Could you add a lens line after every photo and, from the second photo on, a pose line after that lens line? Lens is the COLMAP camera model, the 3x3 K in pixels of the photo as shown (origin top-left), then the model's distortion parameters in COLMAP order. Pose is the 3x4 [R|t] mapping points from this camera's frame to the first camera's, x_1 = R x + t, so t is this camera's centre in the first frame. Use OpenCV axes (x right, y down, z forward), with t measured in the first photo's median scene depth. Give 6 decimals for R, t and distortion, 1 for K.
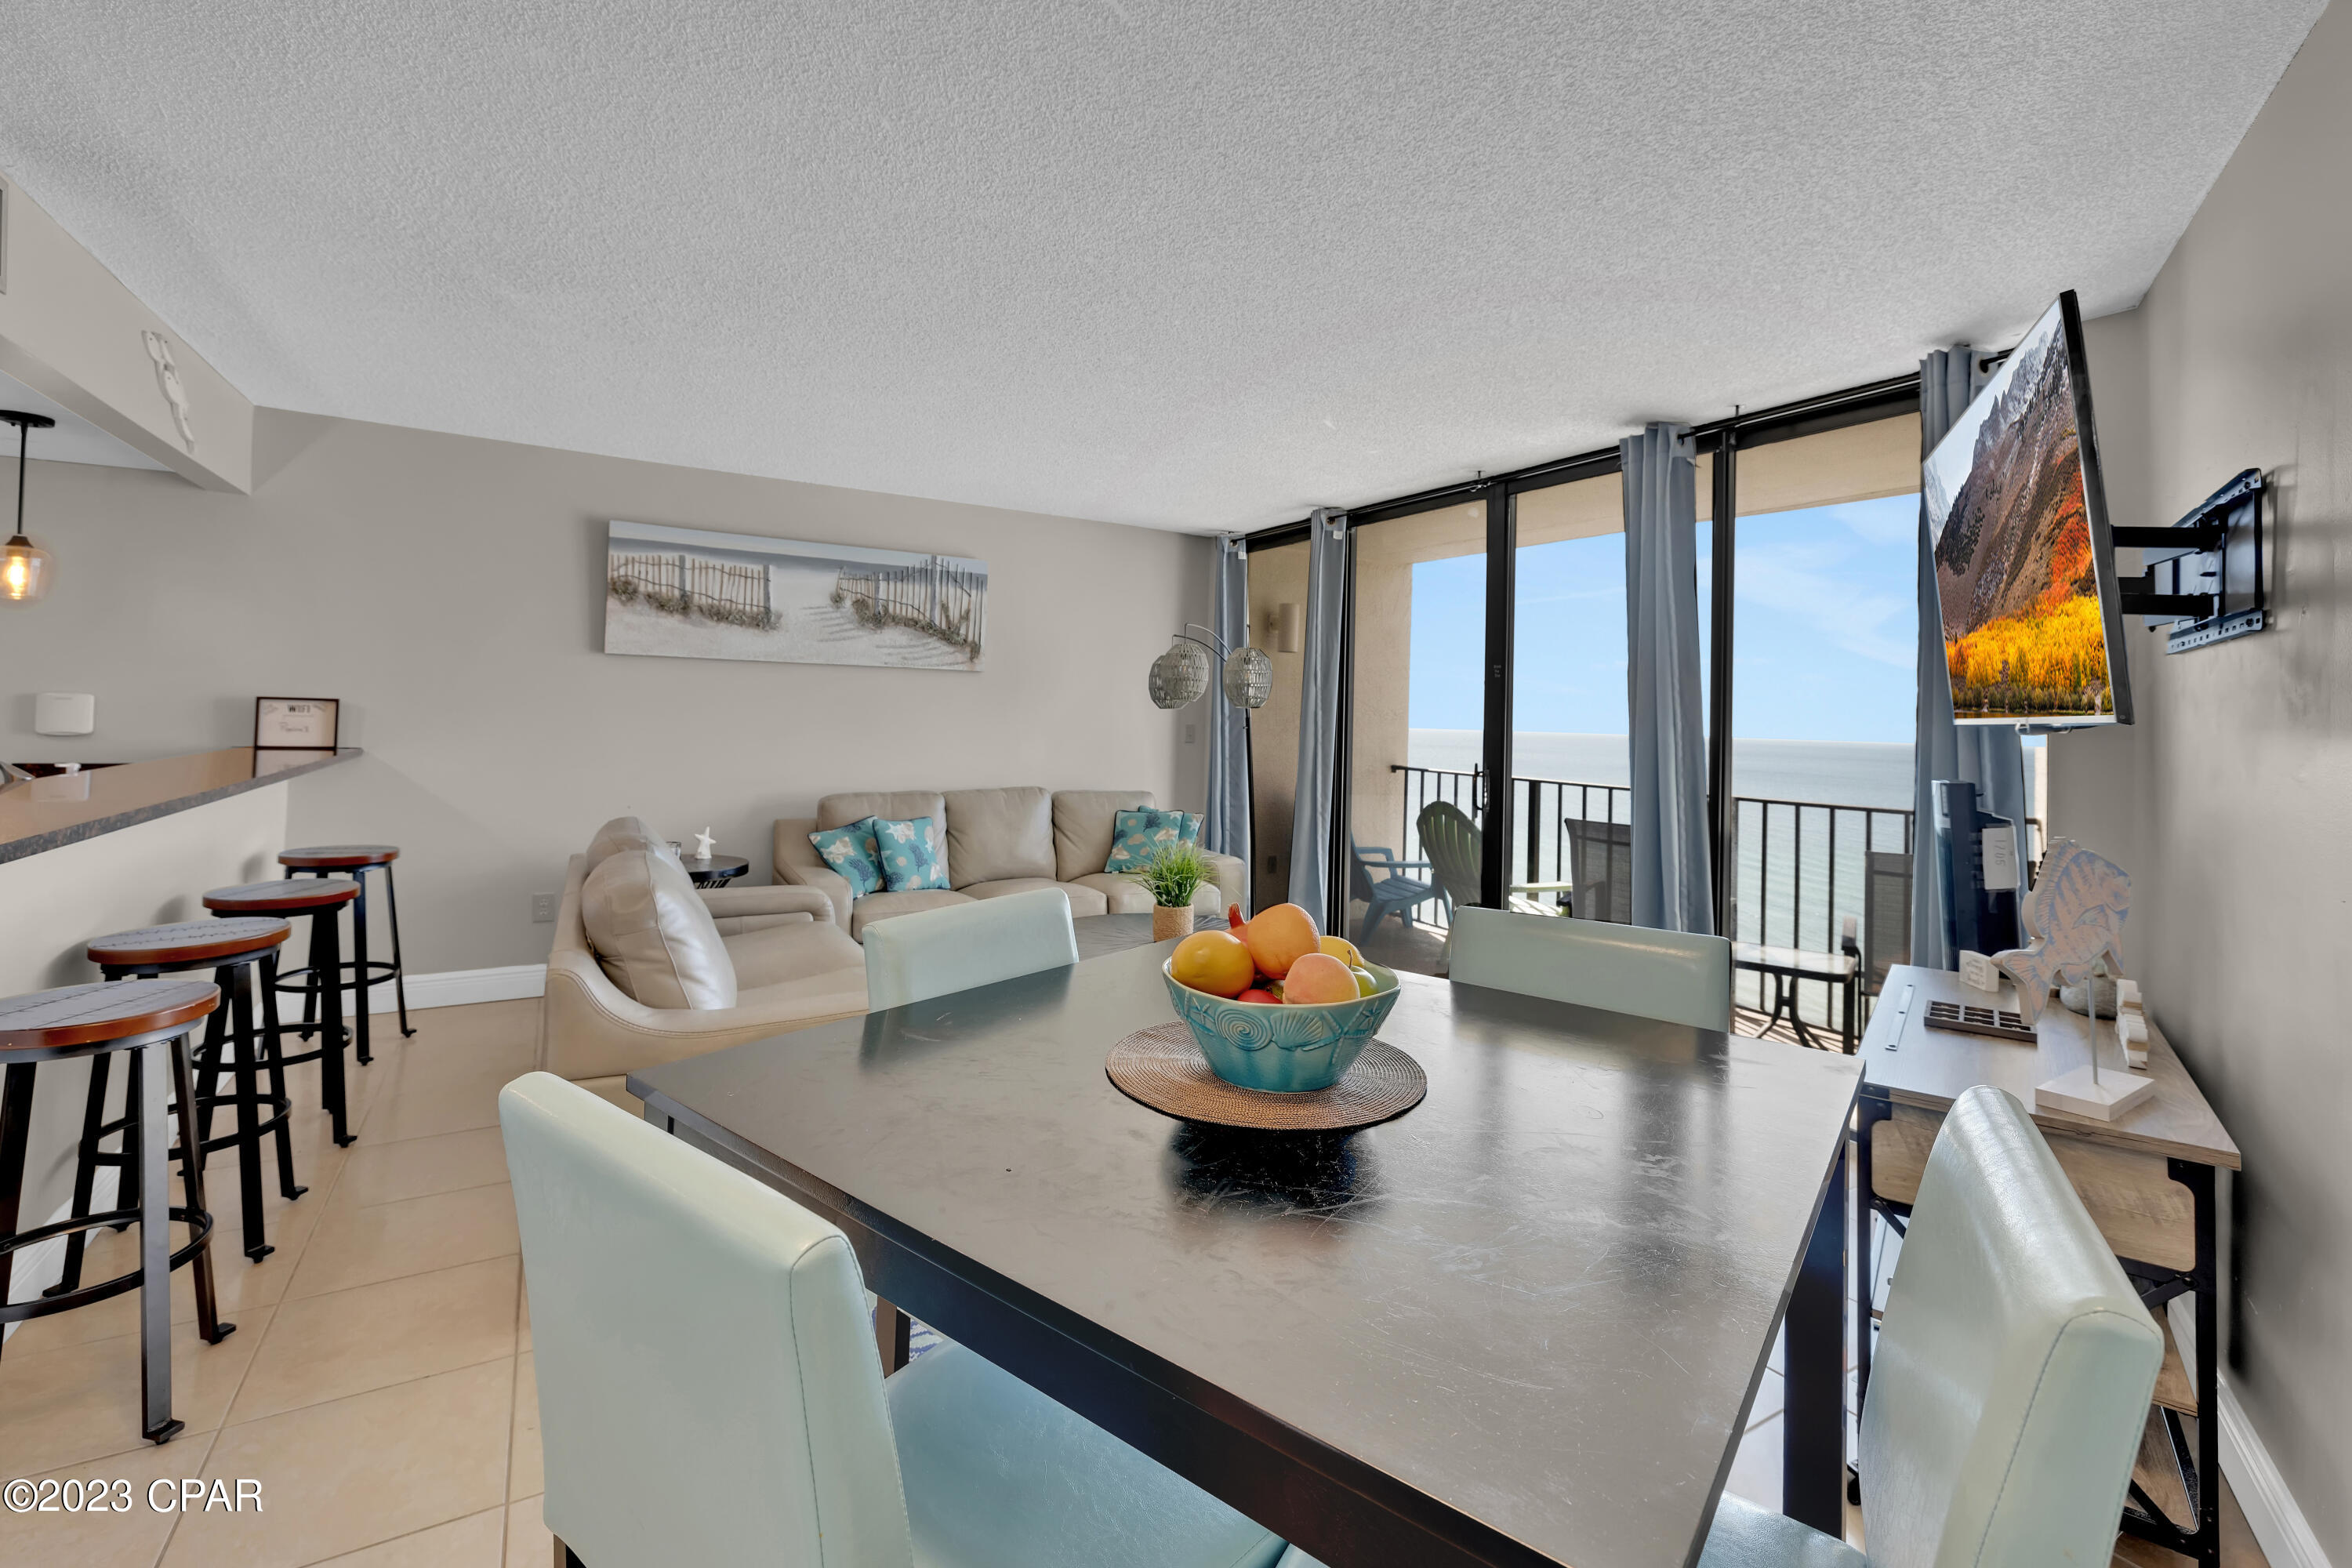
lens RADIAL K [[994.8, 0, 1054.8], [0, 994.8, 700.4], [0, 0, 1]] dist [0.000677, -0.000194]
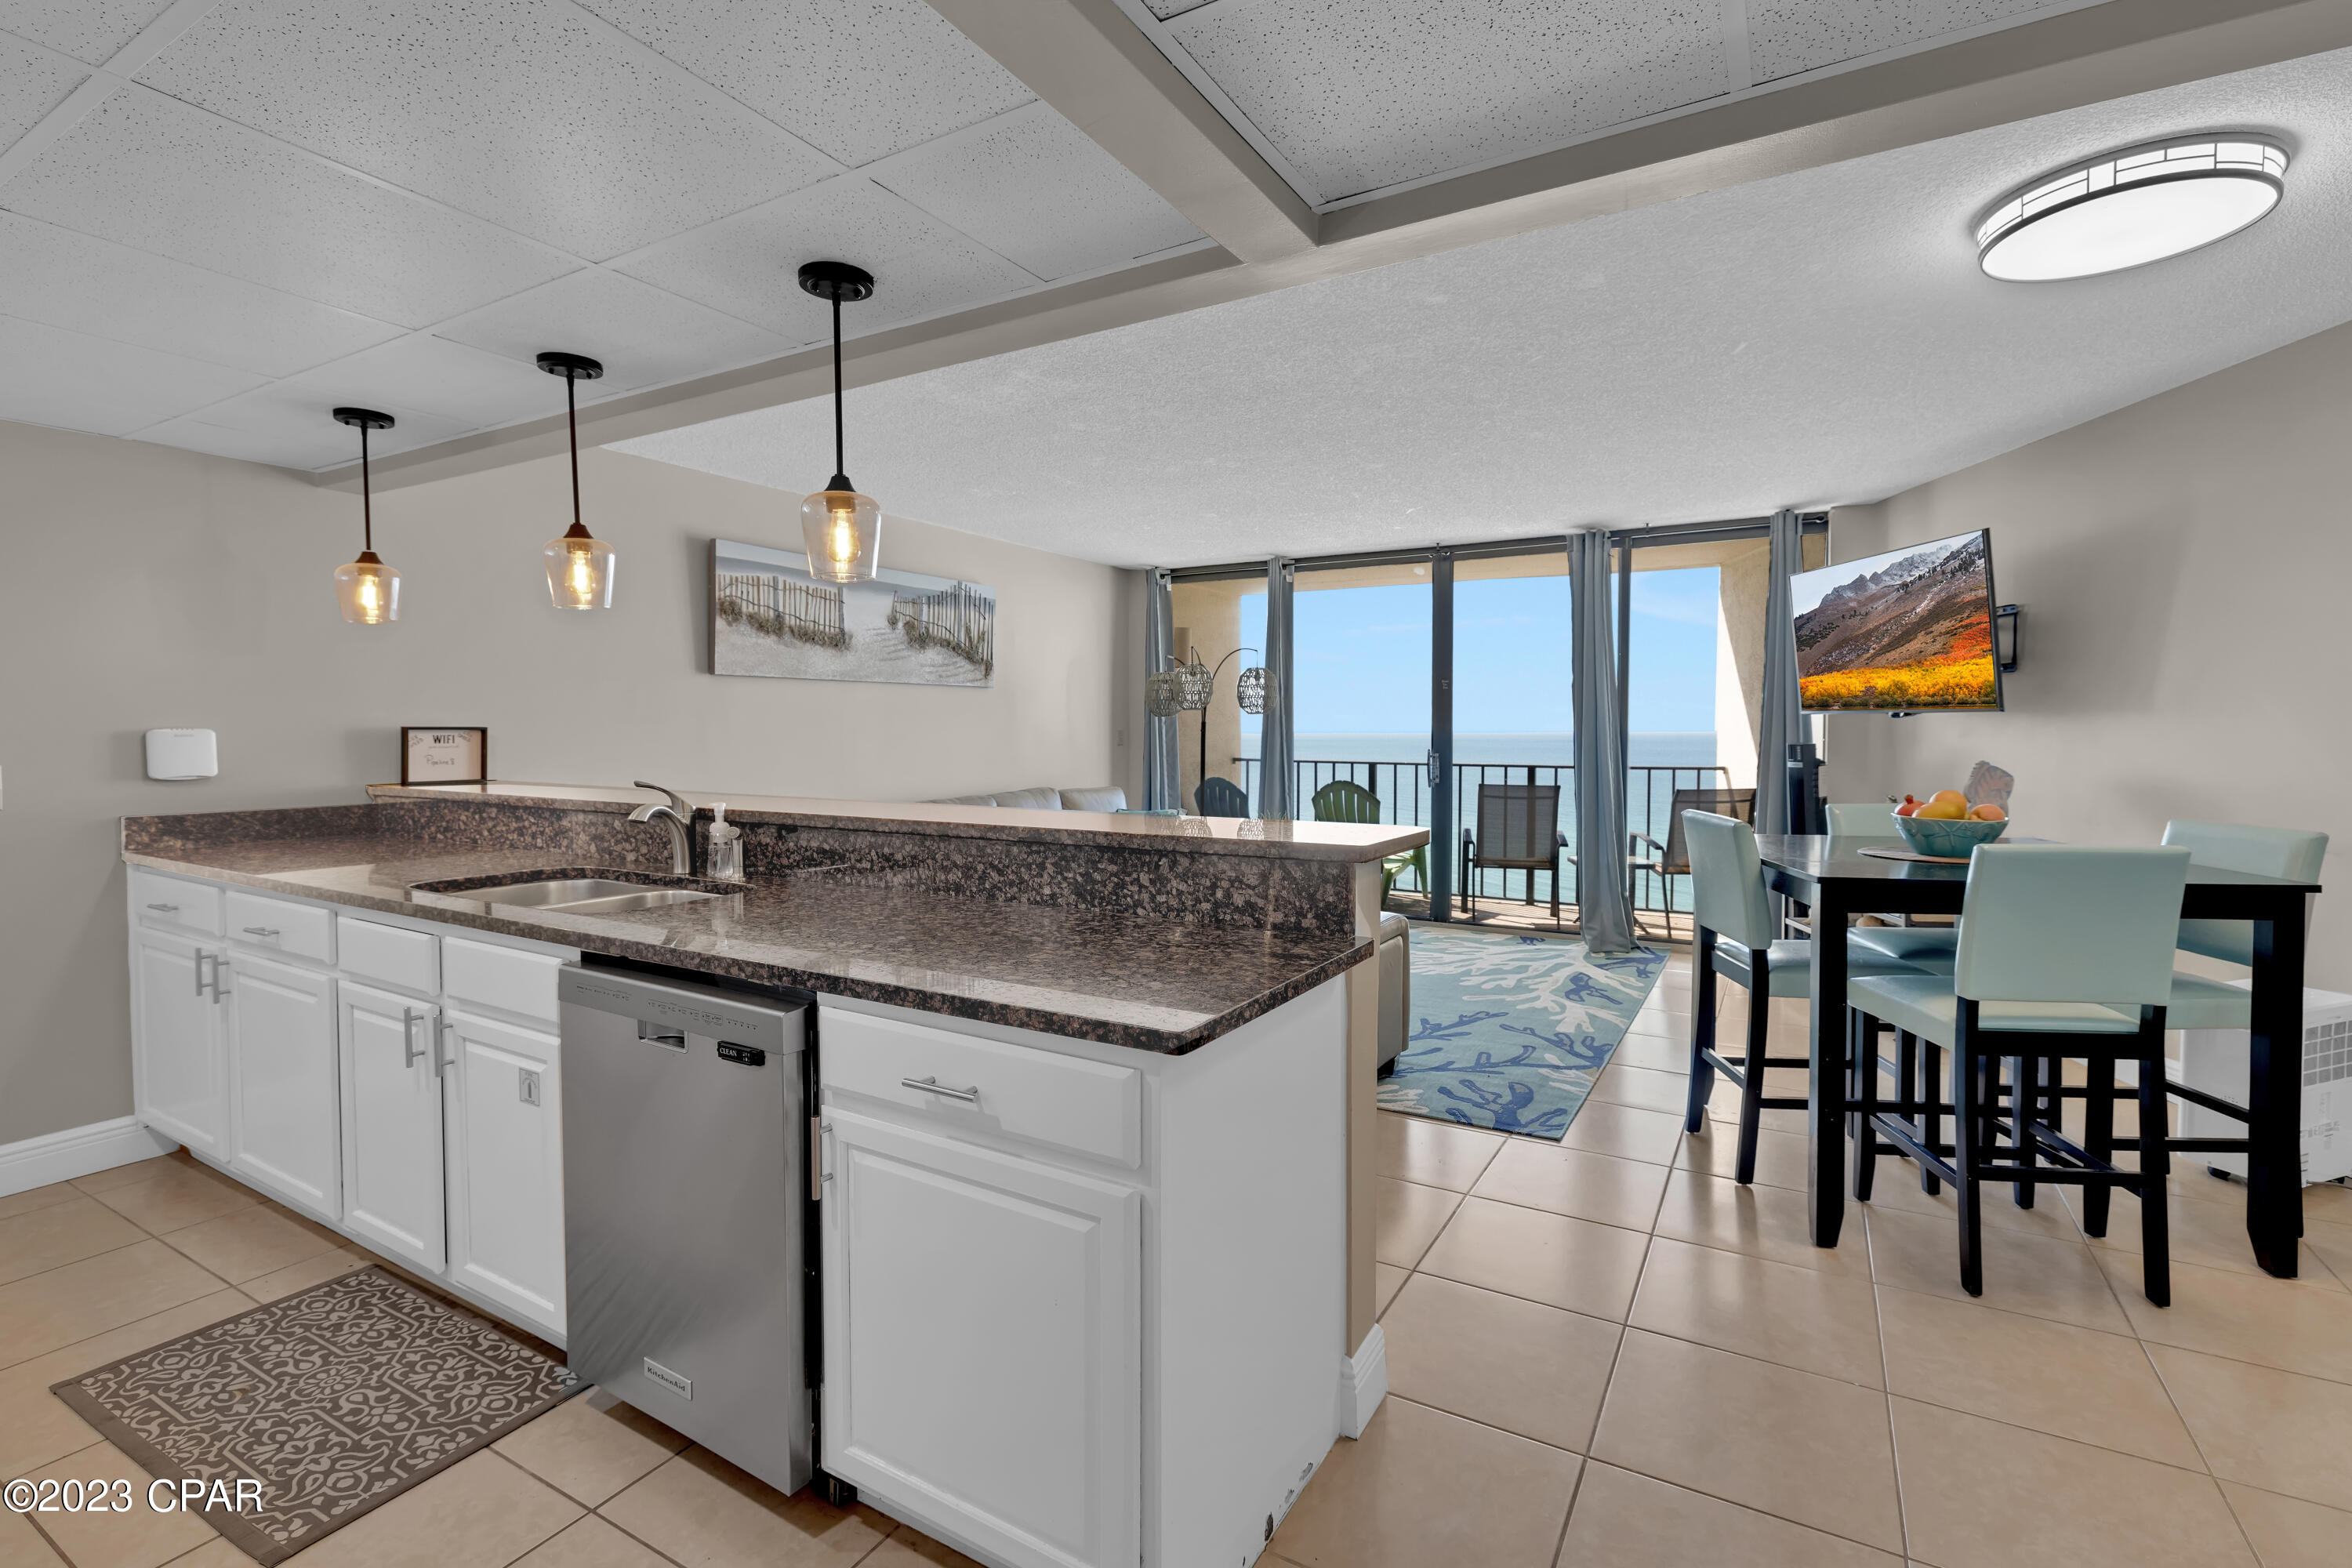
lens RADIAL K [[1058.6, 0, 980.9], [0, 1058.6, 740.1], [0, 0, 1]] dist [0.000021, -0.000050]
pose [[0.901635, -0.033999, 0.431159, -0.648959], [0.020751, 0.999158, 0.035394, -0.012972], [-0.431999, -0.022965, 0.901582, -0.066321]]
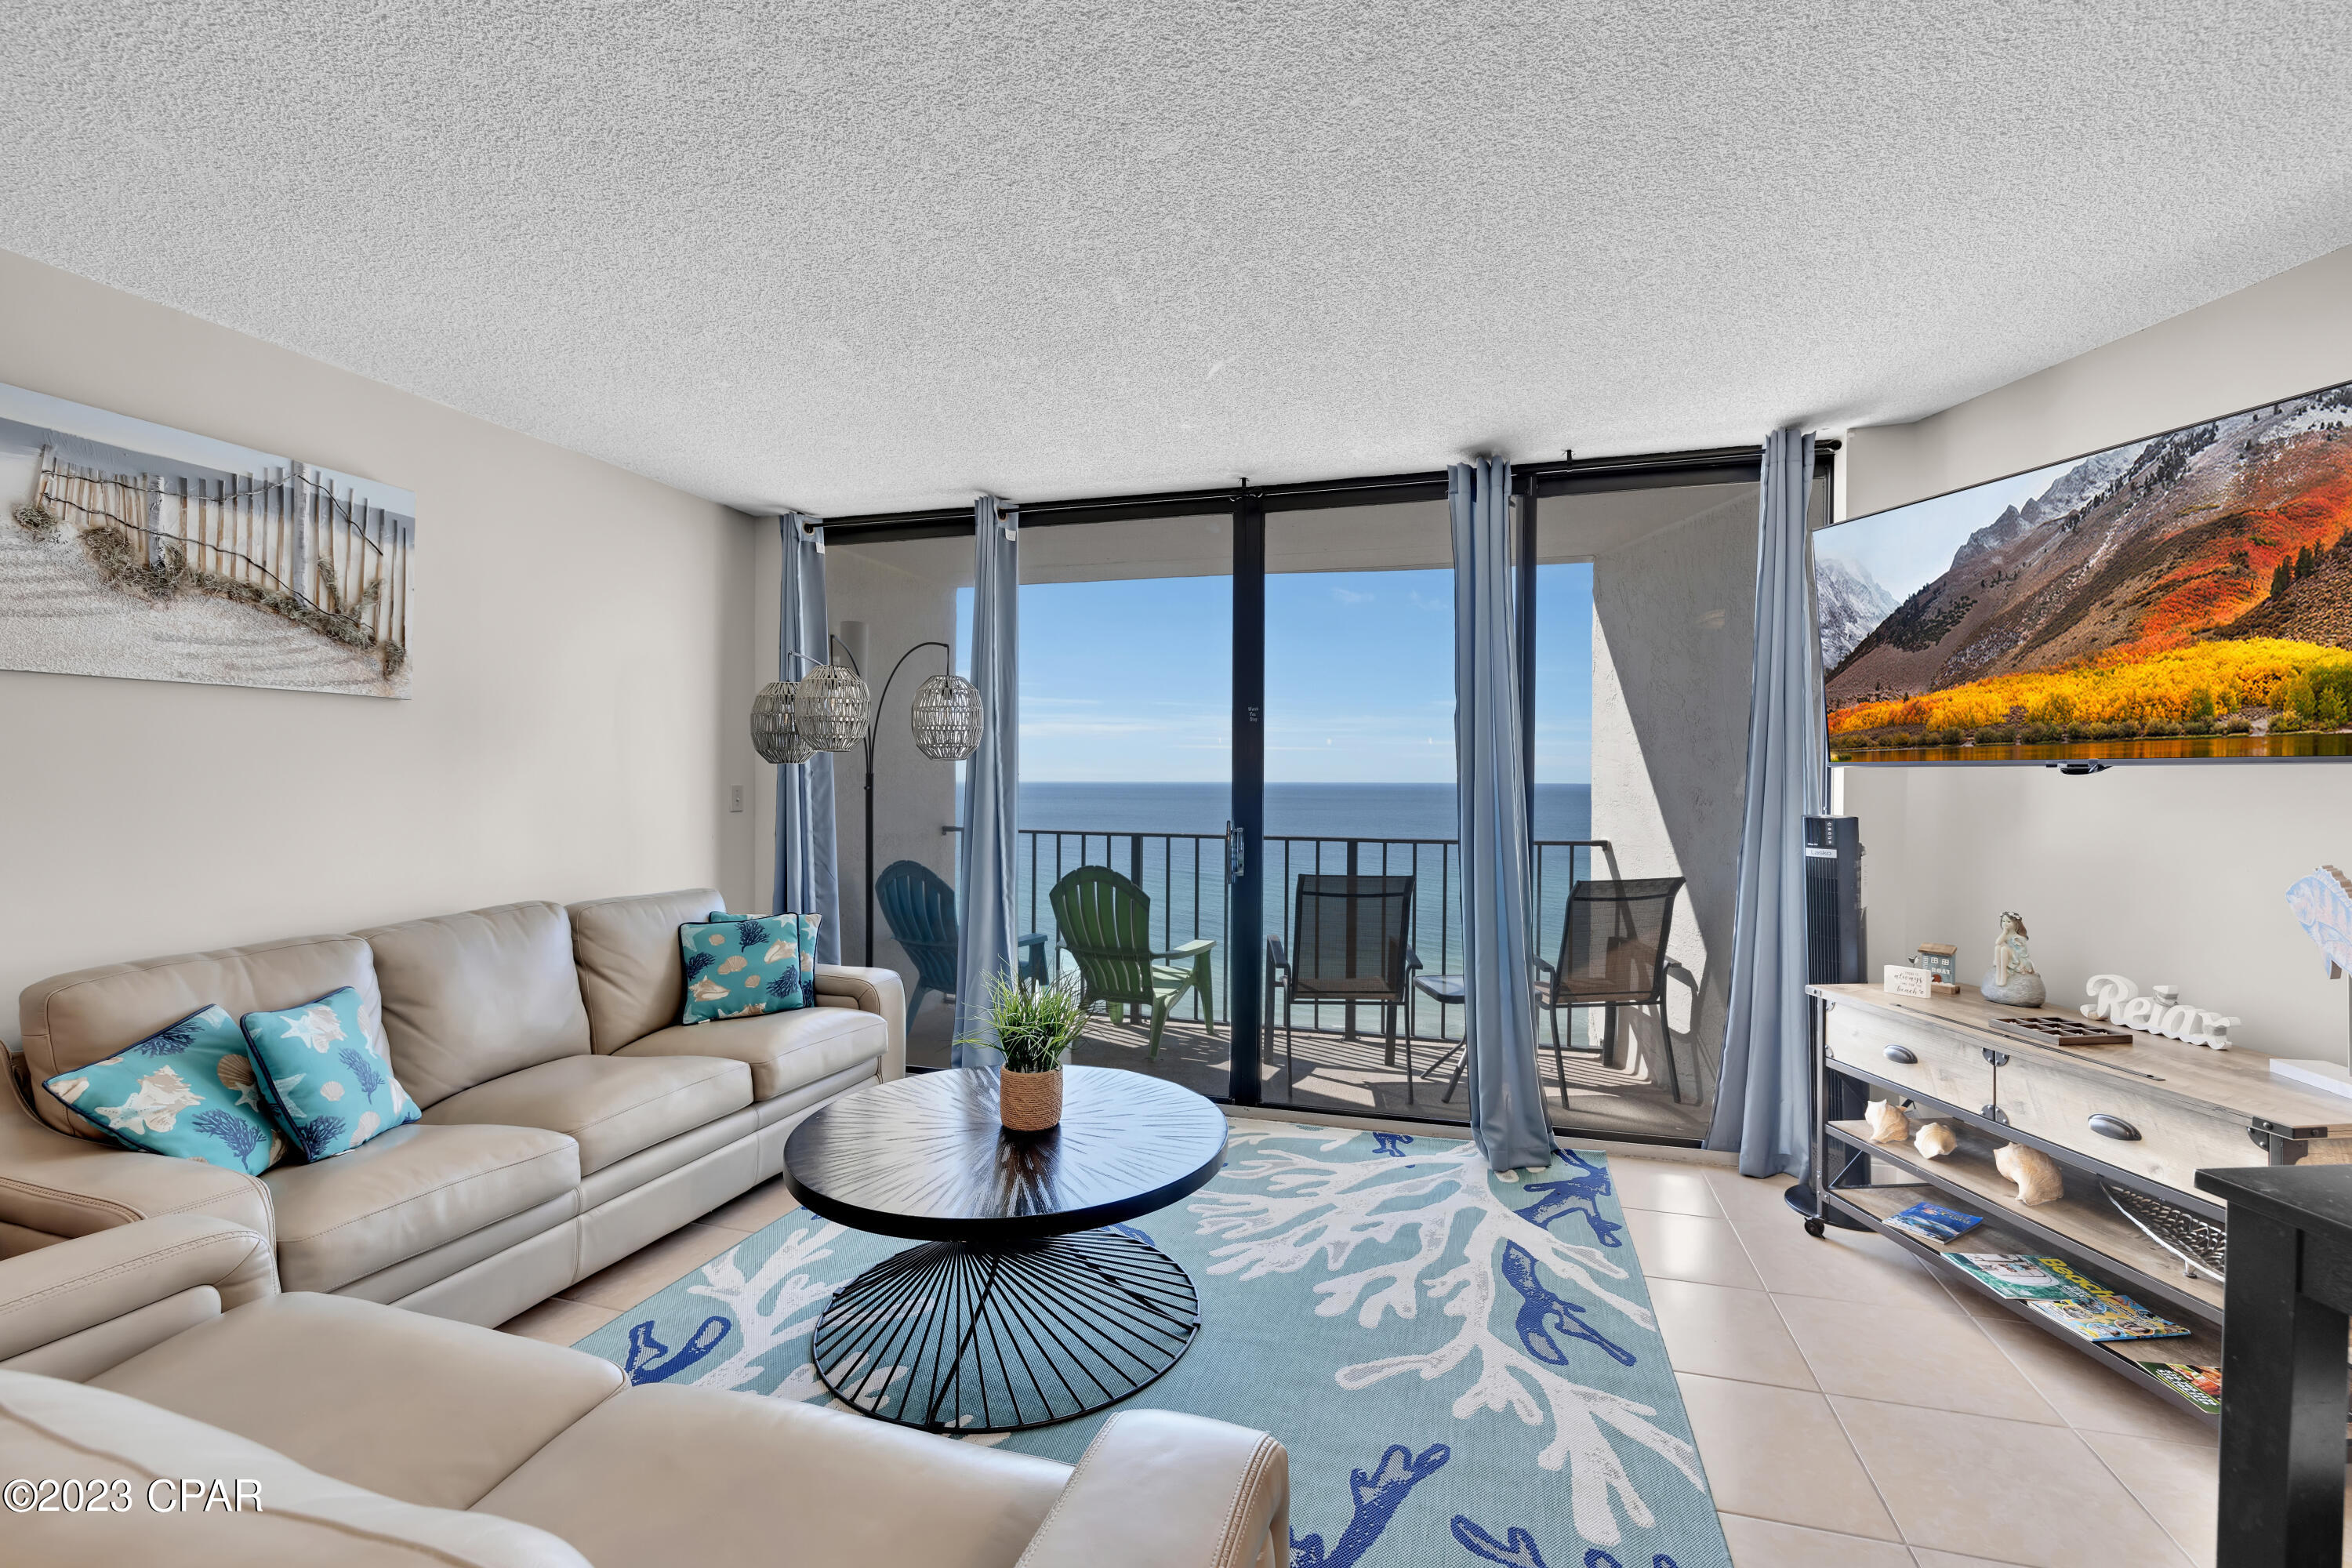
lens RADIAL K [[1045.8, 0, 1134.9], [0, 1045.8, 782.3], [0, 0, 1]] dist [0.013912, -0.000796]
pose [[0.690680, -0.028388, 0.722603, -0.232918], [0.006472, 0.999432, 0.033077, -0.000138], [-0.723131, -0.018169, 0.690472, 0.350730]]
